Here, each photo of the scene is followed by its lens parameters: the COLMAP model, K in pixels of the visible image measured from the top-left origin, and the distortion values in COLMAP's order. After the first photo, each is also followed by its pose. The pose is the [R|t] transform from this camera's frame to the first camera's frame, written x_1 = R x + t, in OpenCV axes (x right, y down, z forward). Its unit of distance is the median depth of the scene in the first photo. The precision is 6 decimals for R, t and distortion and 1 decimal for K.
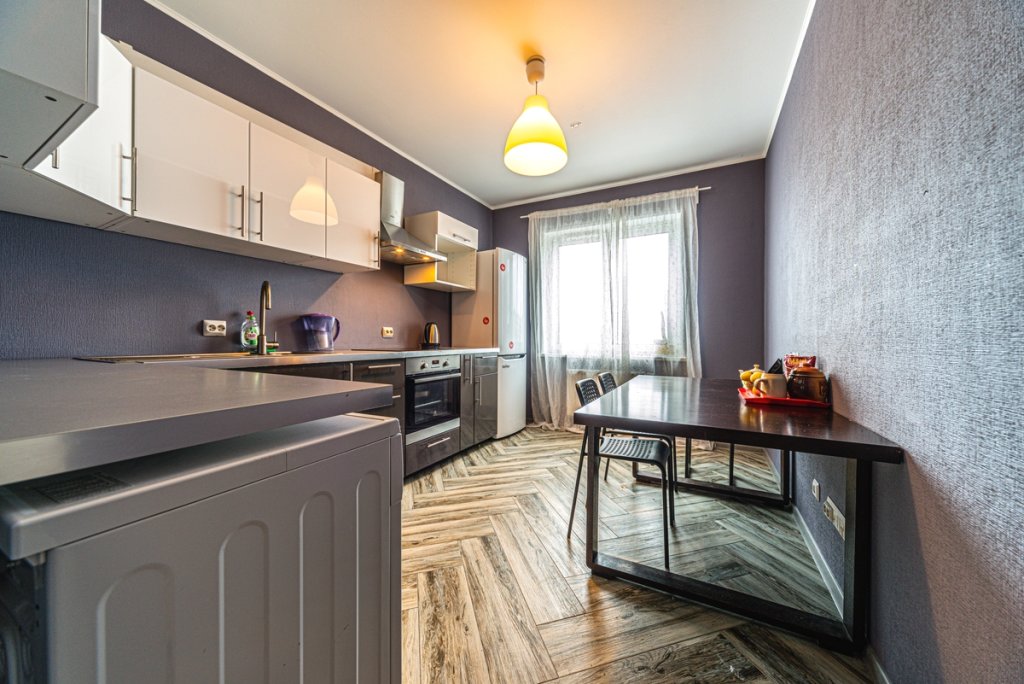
lens RADIAL K [[365.9, 0, 505.8], [0, 365.9, 339.1], [0, 0, 1]] dist [0.001297, -0.000162]
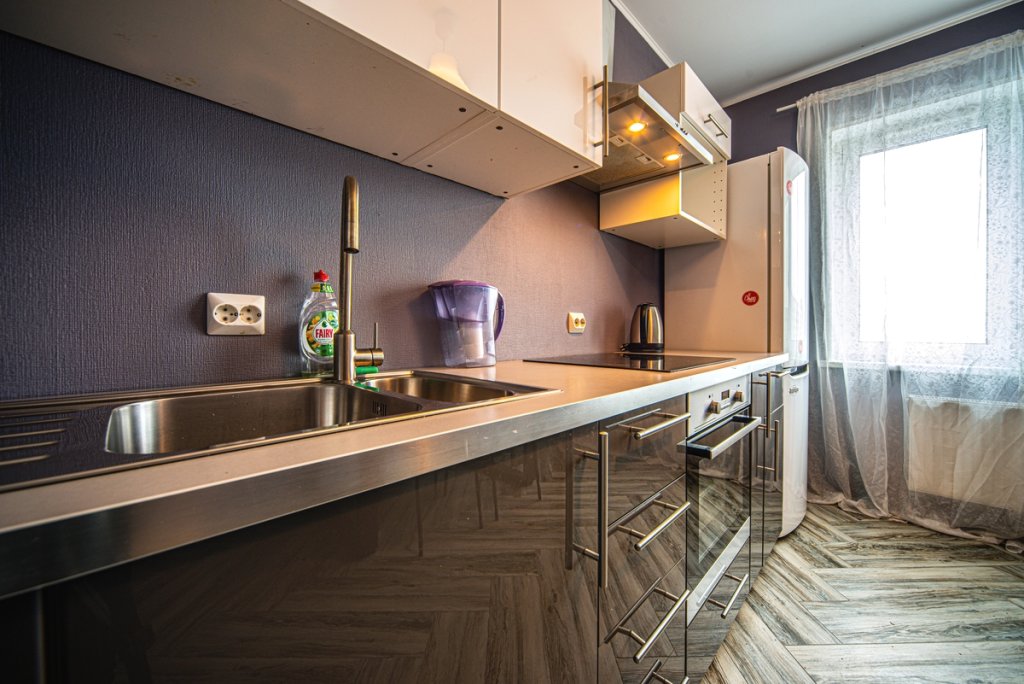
lens RADIAL K [[385.1, 0, 488.2], [0, 385.1, 331.9], [0, 0, 1]] dist [-0.009149, -0.000081]
pose [[0.951734, -0.002236, -0.306917, -0.242902], [0.003195, 0.999991, 0.002625, -0.006581], [0.306908, -0.003479, 0.951733, 0.402508]]
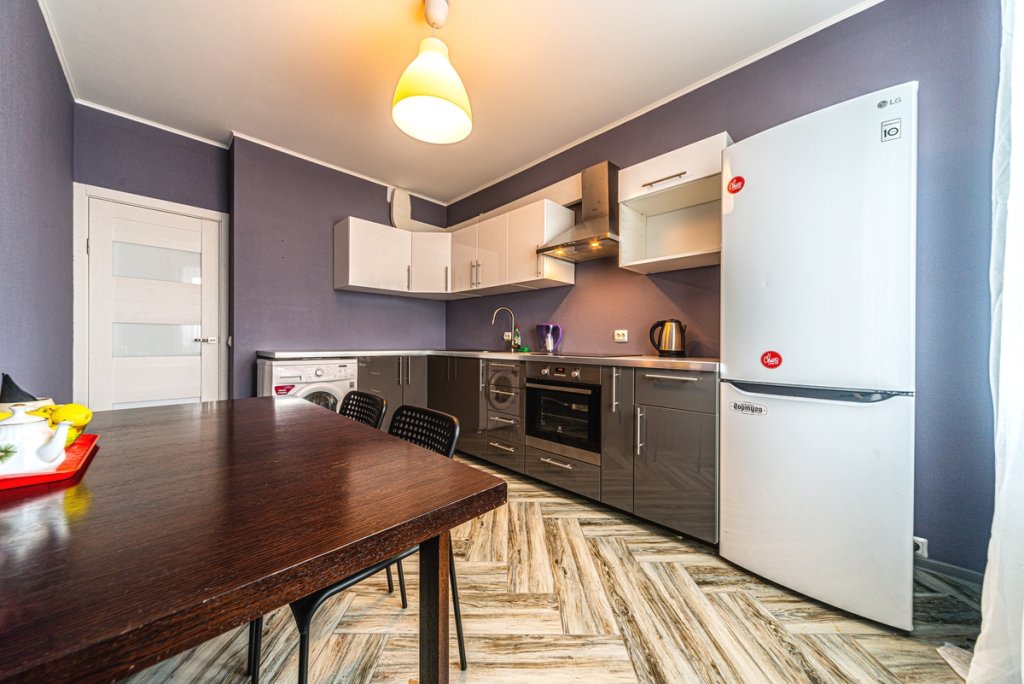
lens RADIAL K [[365.9, 0, 520.8], [0, 365.9, 343.0], [0, 0, 1]] dist [0.001297, -0.000162]
pose [[-0.296787, -0.002375, -0.954941, 0.513453], [-0.007893, 0.999969, -0.000034, 0.000172], [0.954911, 0.007527, -0.296796, 0.911848]]
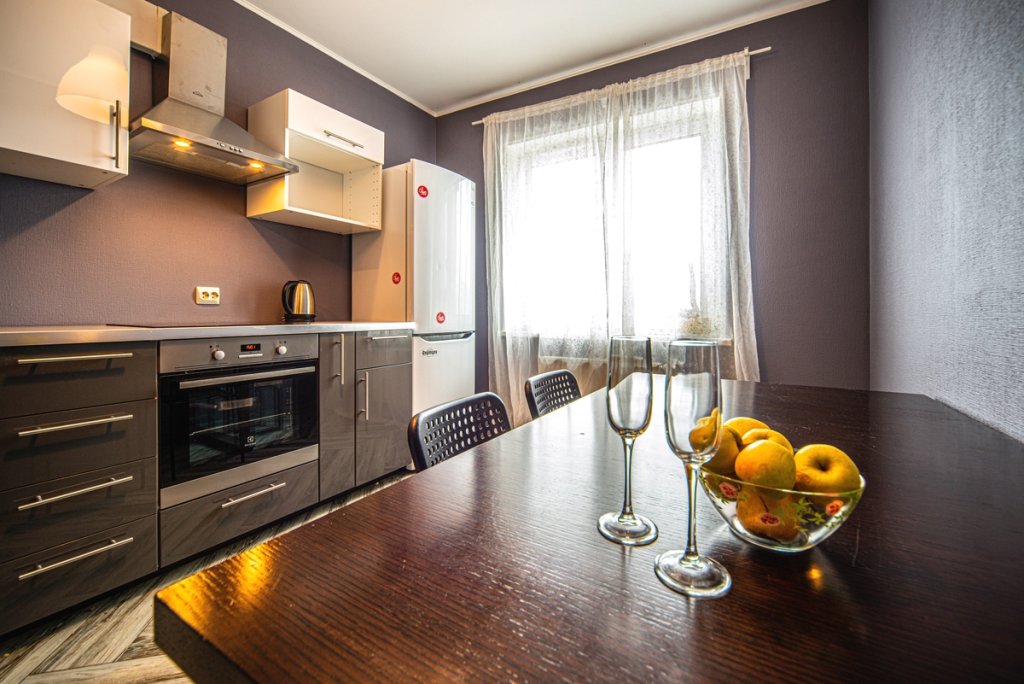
lens RADIAL K [[422.2, 0, 501.0], [0, 422.2, 309.3], [0, 0, 1]] dist [-0.014661, -0.000118]
pose [[0.997858, 0.001208, -0.065404, 0.174480], [-0.001673, 0.999974, -0.007062, 0.007400], [0.065393, 0.007156, 0.997834, 0.311031]]
